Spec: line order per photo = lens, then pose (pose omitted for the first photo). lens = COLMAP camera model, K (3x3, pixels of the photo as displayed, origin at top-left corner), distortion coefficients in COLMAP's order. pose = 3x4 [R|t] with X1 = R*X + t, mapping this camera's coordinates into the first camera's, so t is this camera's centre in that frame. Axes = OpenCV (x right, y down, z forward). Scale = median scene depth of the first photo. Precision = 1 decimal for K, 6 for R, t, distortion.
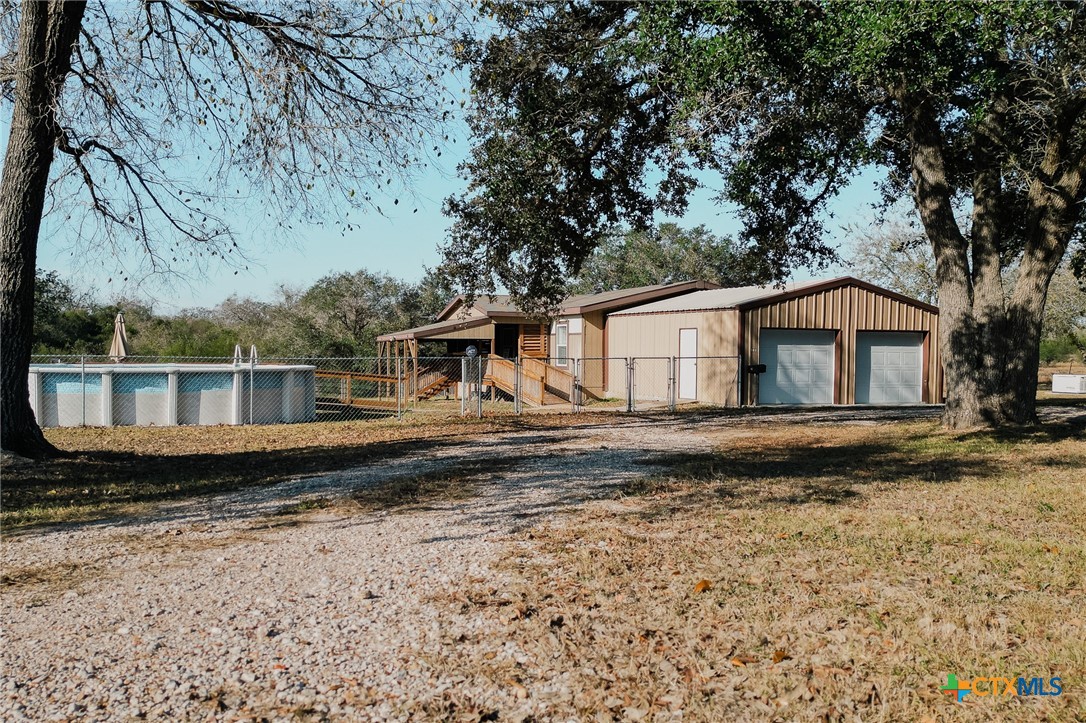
lens RADIAL K [[887.9, 0, 541.0], [0, 887.9, 377.0], [0, 0, 1]] dist [0.068415, -0.074542]
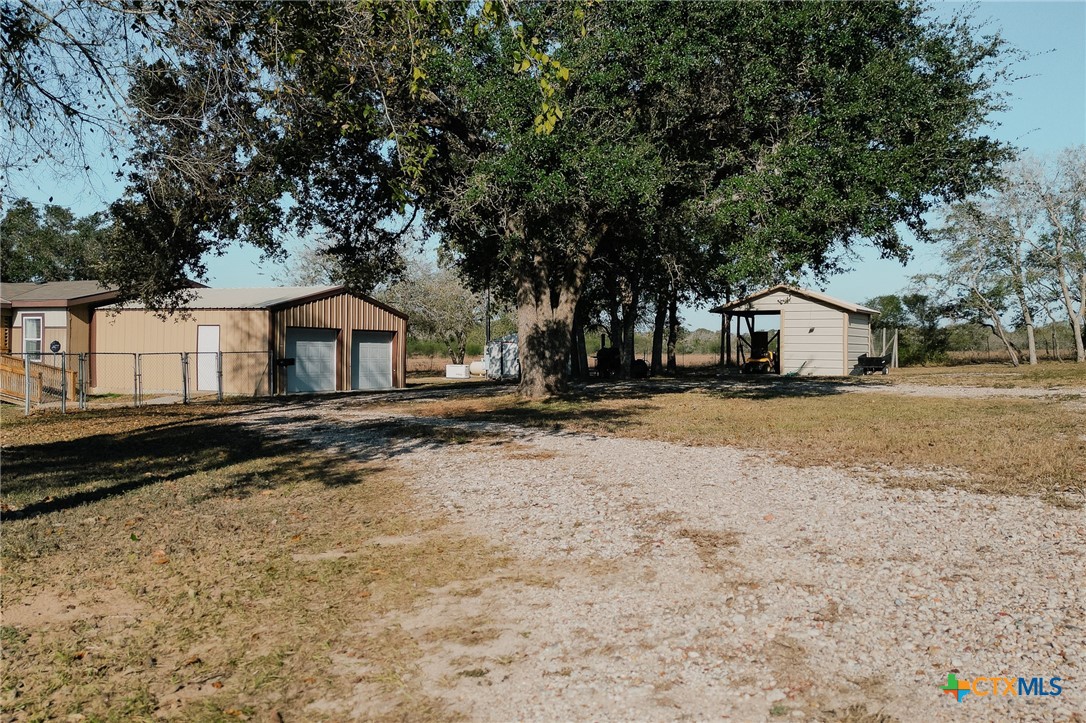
lens RADIAL K [[887.9, 0, 541.0], [0, 887.9, 377.0], [0, 0, 1]] dist [0.068415, -0.074542]
pose [[0.746748, -0.021289, 0.664767, -0.271562], [0.016641, 0.999773, 0.013324, 0.000562], [-0.664899, 0.001113, 0.746932, -0.084364]]
